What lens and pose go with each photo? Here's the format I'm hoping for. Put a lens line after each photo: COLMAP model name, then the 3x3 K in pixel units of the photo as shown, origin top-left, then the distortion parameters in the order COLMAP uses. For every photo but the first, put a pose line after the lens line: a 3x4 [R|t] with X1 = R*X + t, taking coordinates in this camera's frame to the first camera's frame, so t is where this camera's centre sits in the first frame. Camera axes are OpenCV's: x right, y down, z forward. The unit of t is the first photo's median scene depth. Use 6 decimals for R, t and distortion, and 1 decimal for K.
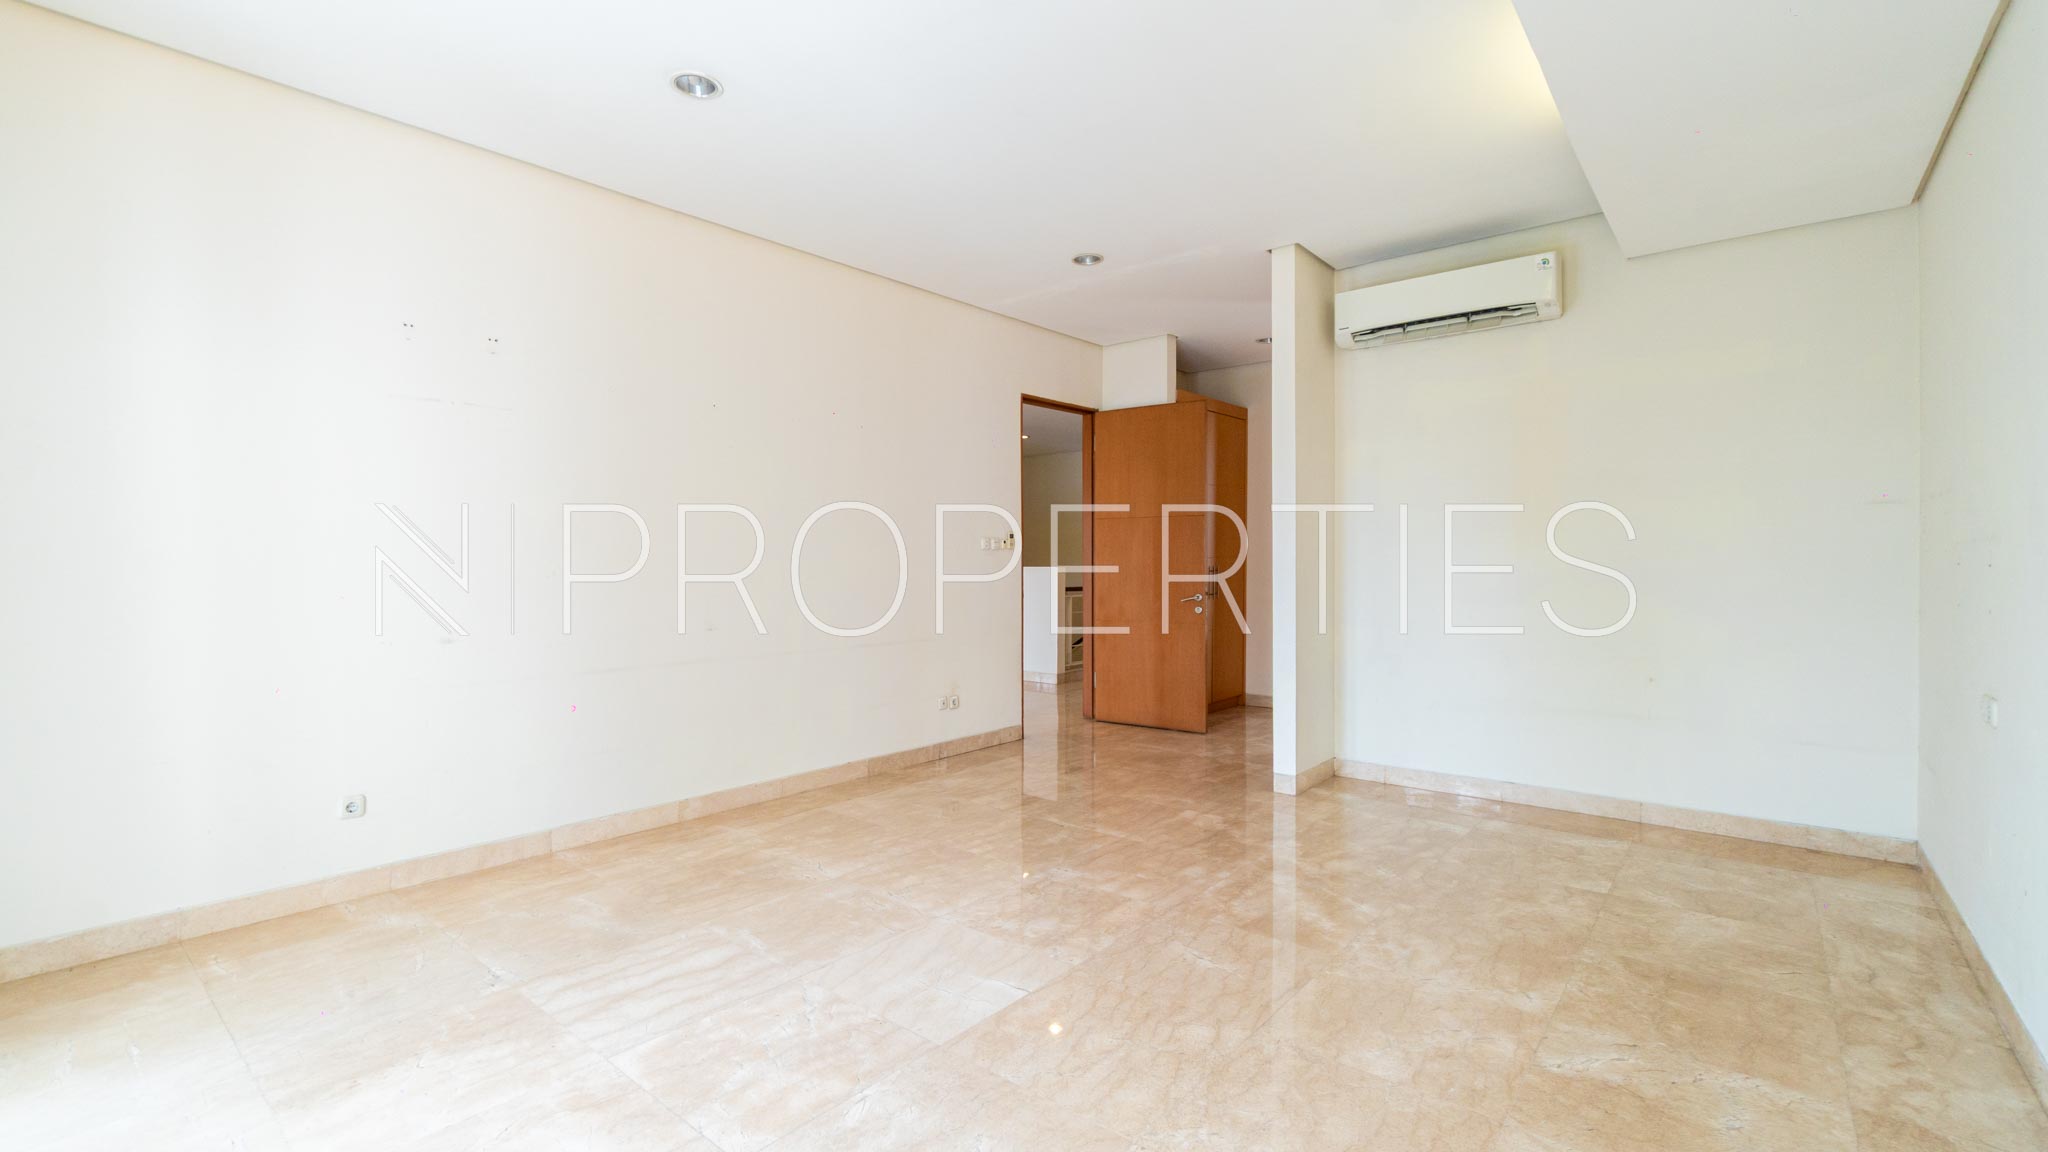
lens RADIAL K [[883.0, 0, 981.7], [0, 883.0, 558.4], [0, 0, 1]] dist [-0.004115, 0.000382]
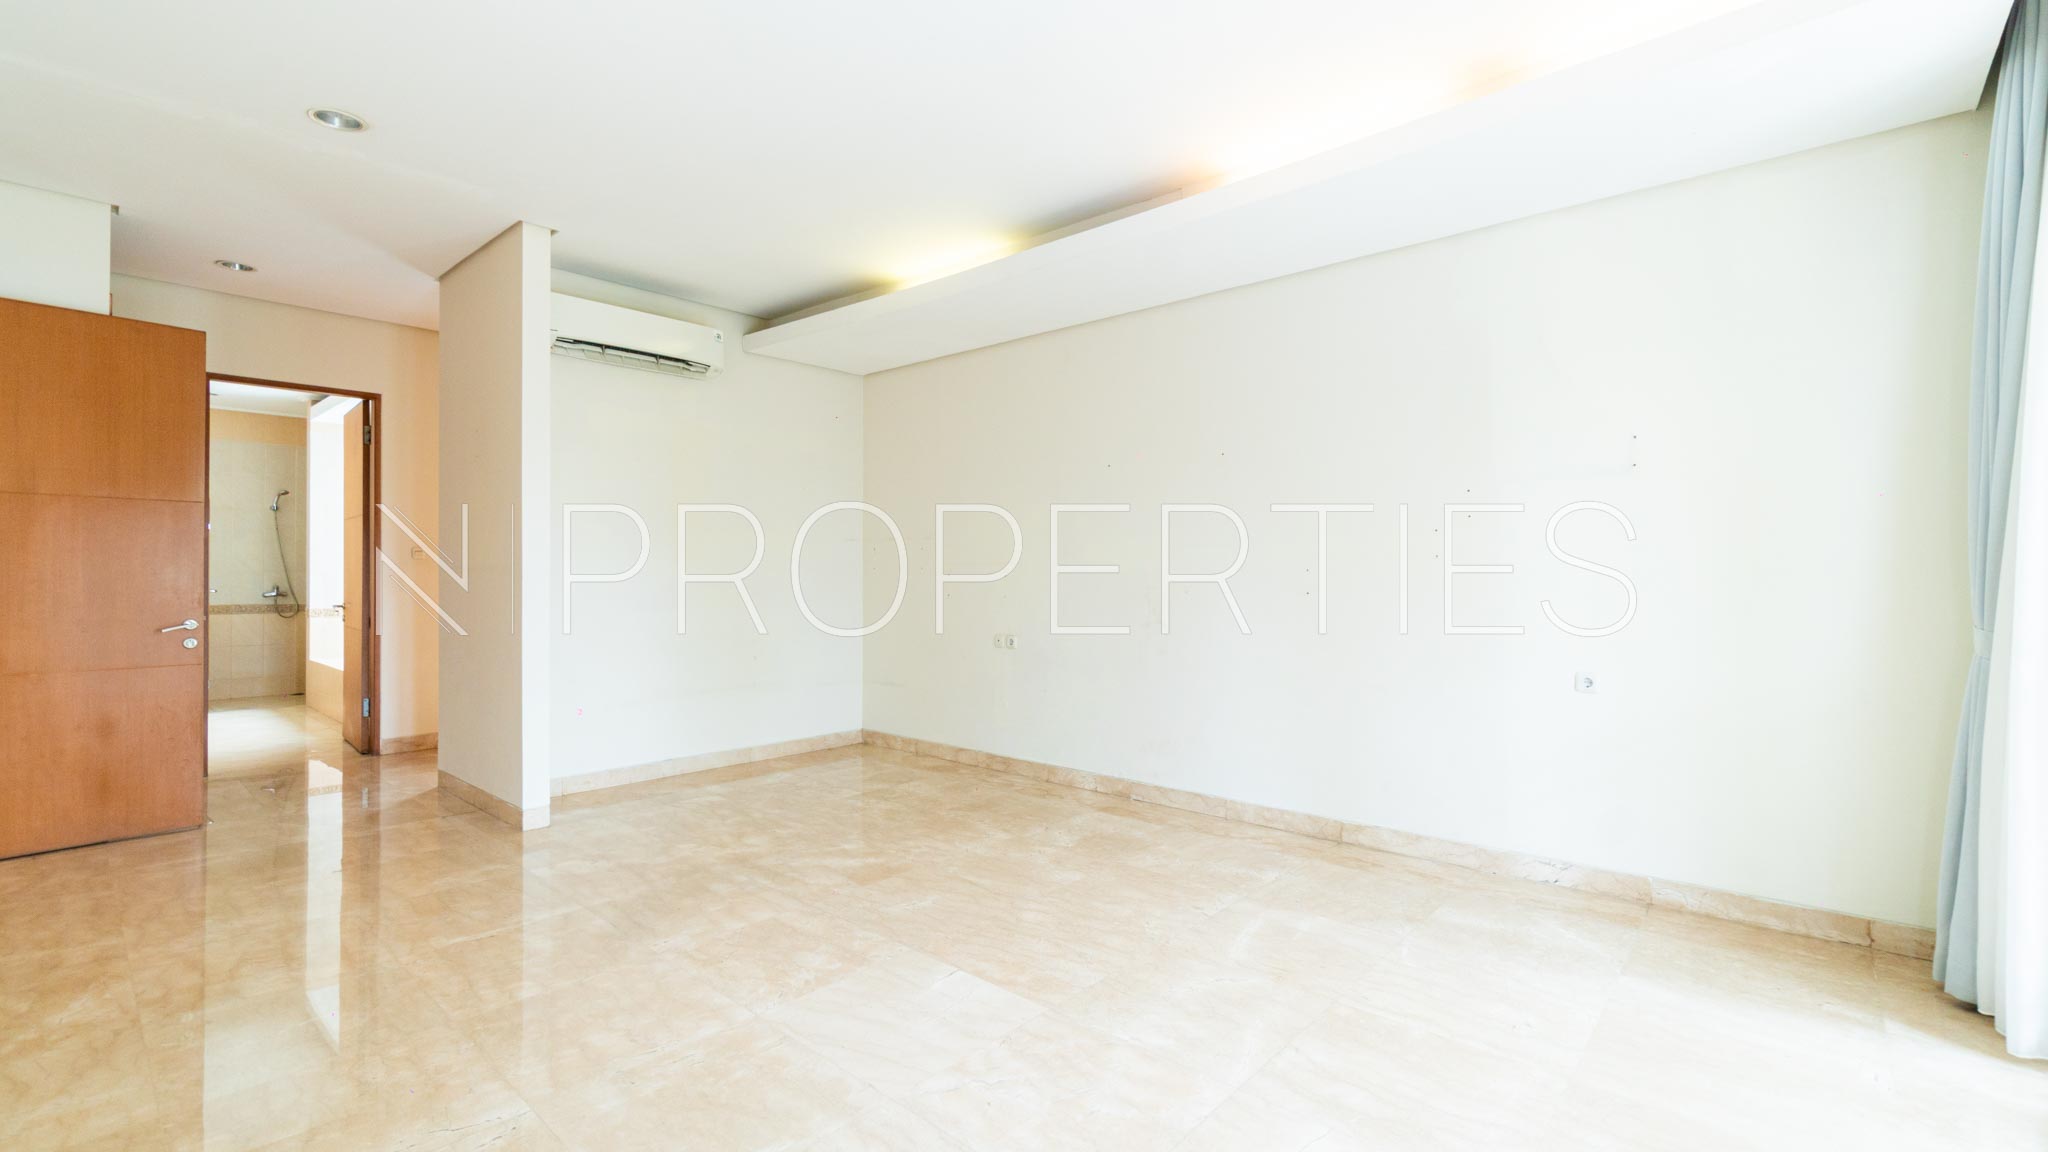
lens RADIAL K [[883.0, 0, 1022.9], [0, 883.0, 580.7], [0, 0, 1]] dist [-0.004115, 0.000382]
pose [[0.004297, -0.007160, 0.999965, -0.820995], [-0.009762, 0.999926, 0.007202, -0.000066], [-0.999943, -0.009792, 0.004227, 0.728685]]
